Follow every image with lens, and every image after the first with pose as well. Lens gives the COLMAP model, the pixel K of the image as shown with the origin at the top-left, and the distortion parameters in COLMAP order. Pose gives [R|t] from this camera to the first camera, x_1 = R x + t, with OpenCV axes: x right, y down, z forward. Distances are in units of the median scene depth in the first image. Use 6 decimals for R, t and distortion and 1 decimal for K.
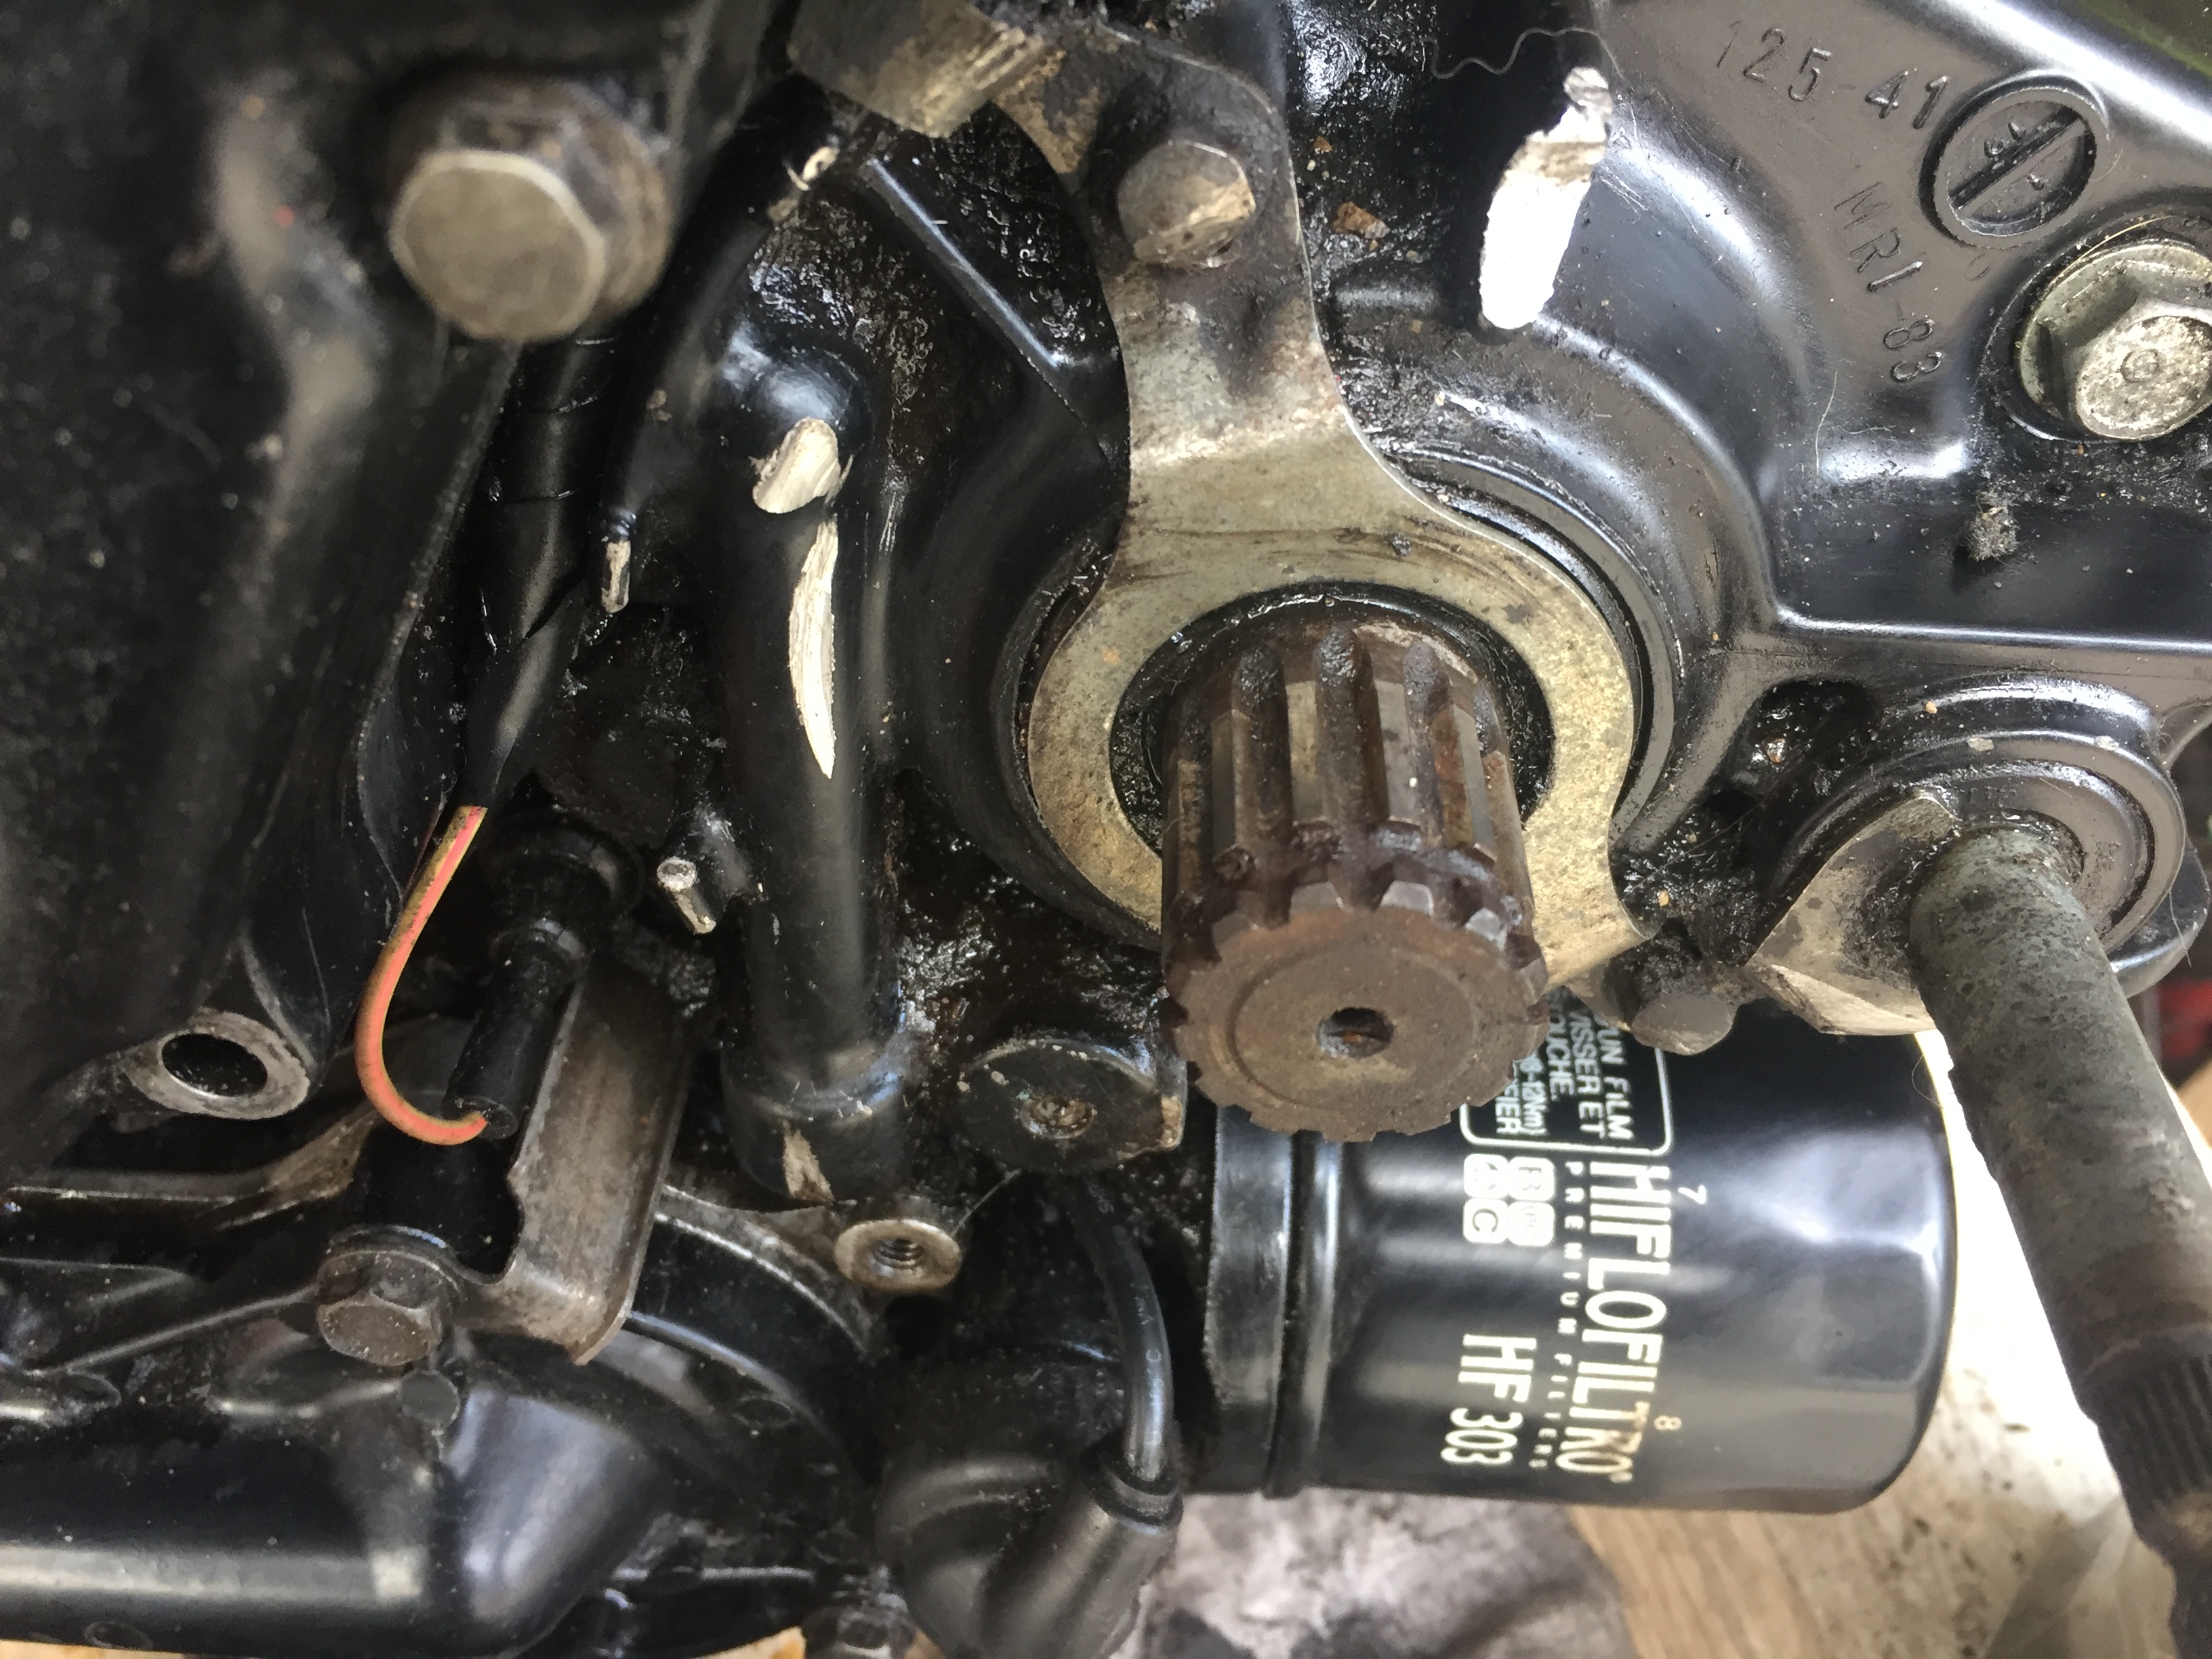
lens RADIAL K [[1970.2, 0, 1108.7], [0, 1970.2, 785.7], [0, 0, 1]] dist [0.080664, -0.147371]
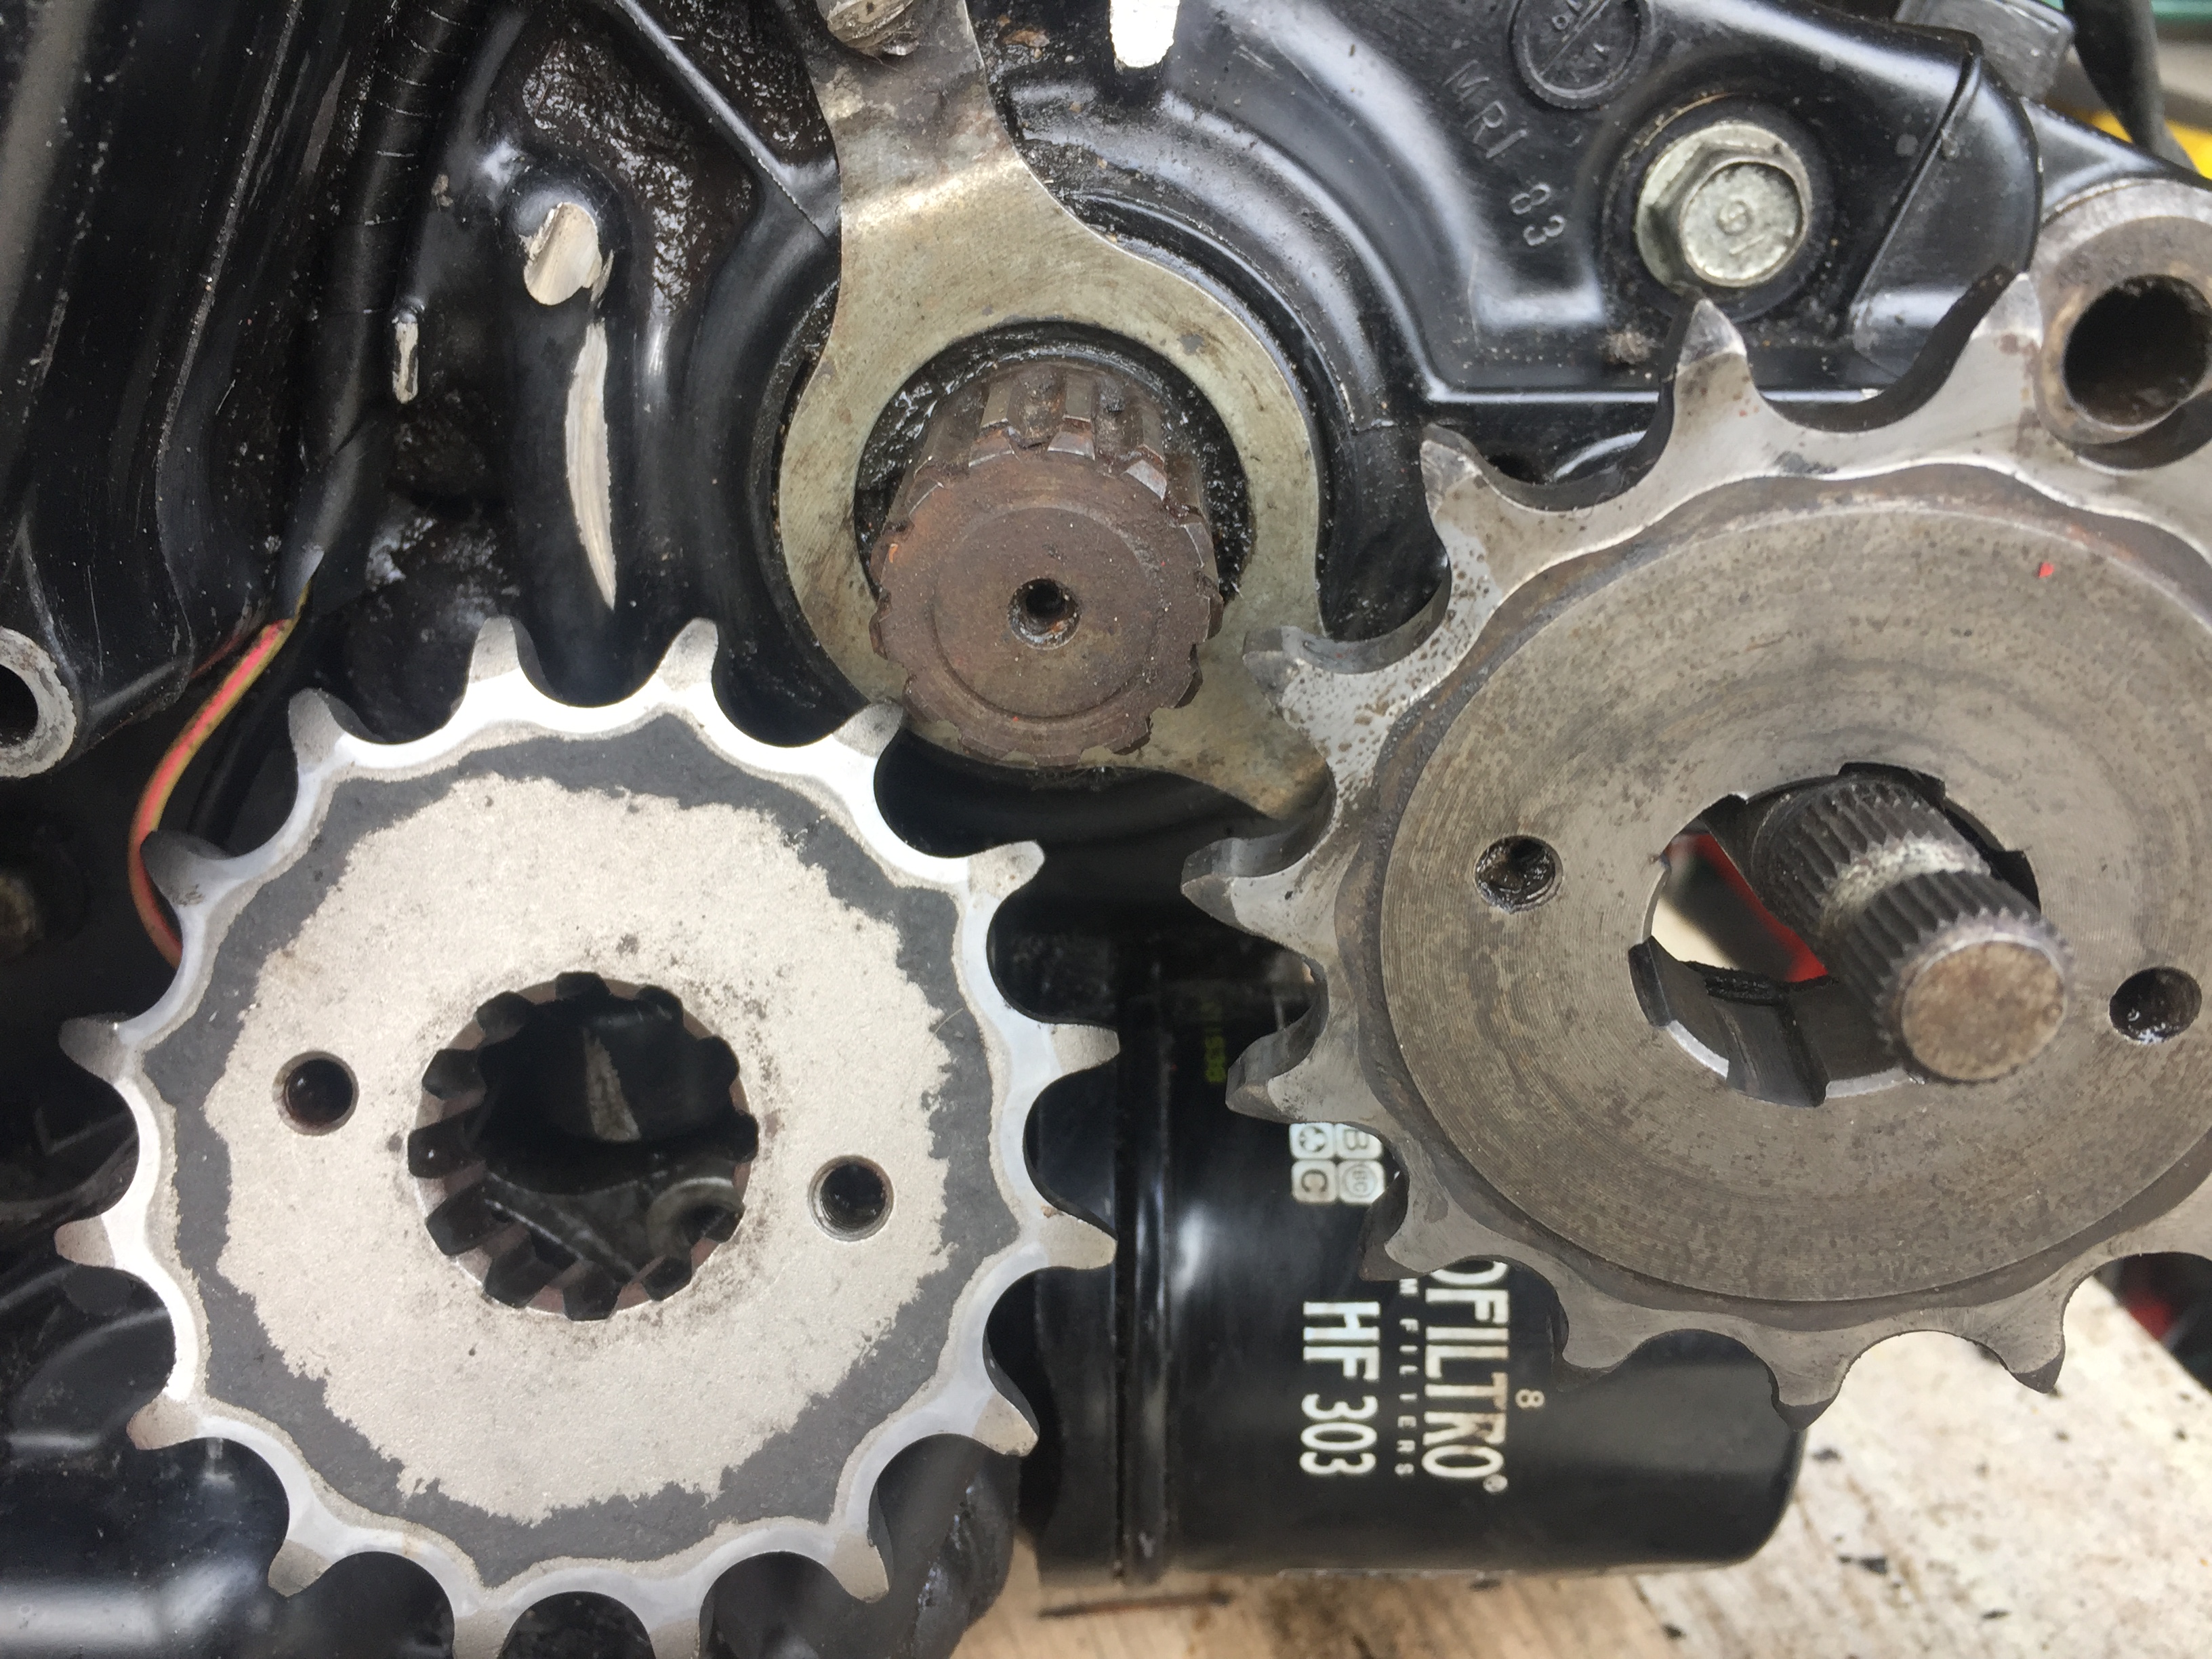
lens RADIAL K [[1970.2, 0, 1108.7], [0, 1970.2, 785.7], [0, 0, 1]] dist [0.080664, -0.147371]
pose [[0.998310, -0.057505, 0.008435, 0.117467], [0.056843, 0.935778, -0.347978, 0.481315], [0.012118, 0.347869, 0.937465, 0.008968]]
